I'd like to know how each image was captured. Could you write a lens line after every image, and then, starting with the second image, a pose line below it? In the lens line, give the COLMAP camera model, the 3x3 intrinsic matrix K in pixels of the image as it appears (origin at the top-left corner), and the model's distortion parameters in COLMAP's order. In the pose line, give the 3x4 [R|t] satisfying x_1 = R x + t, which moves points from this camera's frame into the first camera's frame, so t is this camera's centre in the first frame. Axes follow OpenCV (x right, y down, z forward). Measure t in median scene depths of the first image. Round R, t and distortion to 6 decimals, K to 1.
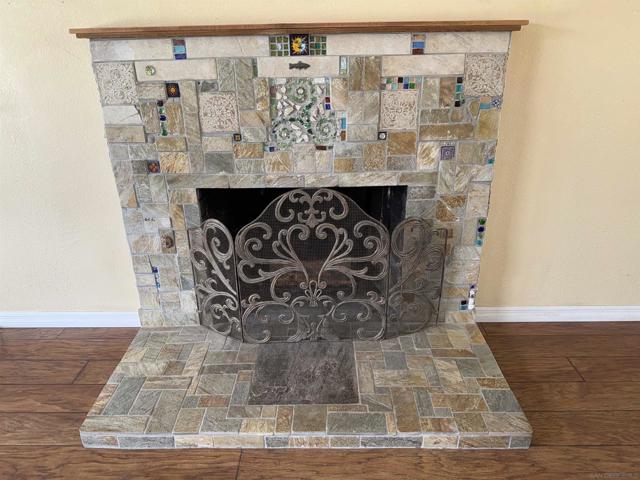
lens RADIAL K [[452.7, 0, 320.0], [0, 452.7, 240.0], [0, 0, 1]] dist [0.073172, -0.106262]
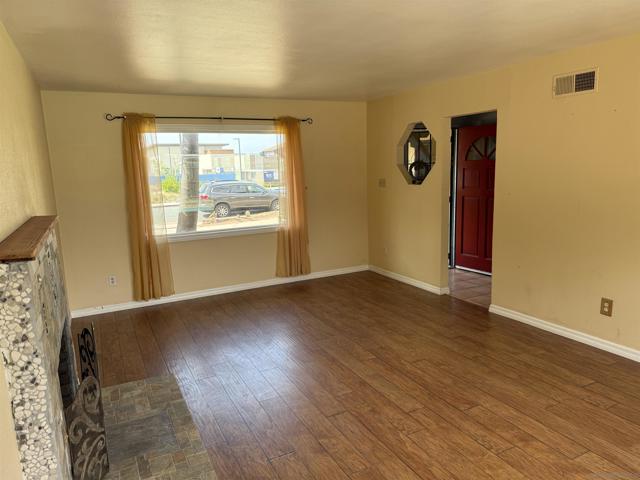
lens RADIAL K [[452.7, 0, 320.0], [0, 452.7, 240.0], [0, 0, 1]] dist [0.073172, -0.106262]
pose [[-0.462679, -0.109473, 0.879741, -1.594667], [0.395340, 0.862733, 0.315276, -0.513056], [-0.793496, 0.493668, -0.355889, 0.785959]]
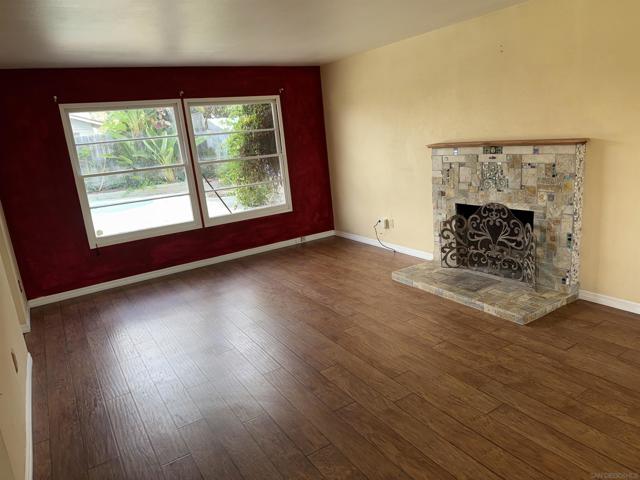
lens RADIAL K [[452.7, 0, 320.0], [0, 452.7, 240.0], [0, 0, 1]] dist [0.073172, -0.106262]
pose [[0.537936, 0.167386, -0.826200, 1.522248], [-0.257594, 0.965849, 0.027960, 0.217233], [0.802664, 0.197783, 0.562683, -1.031077]]
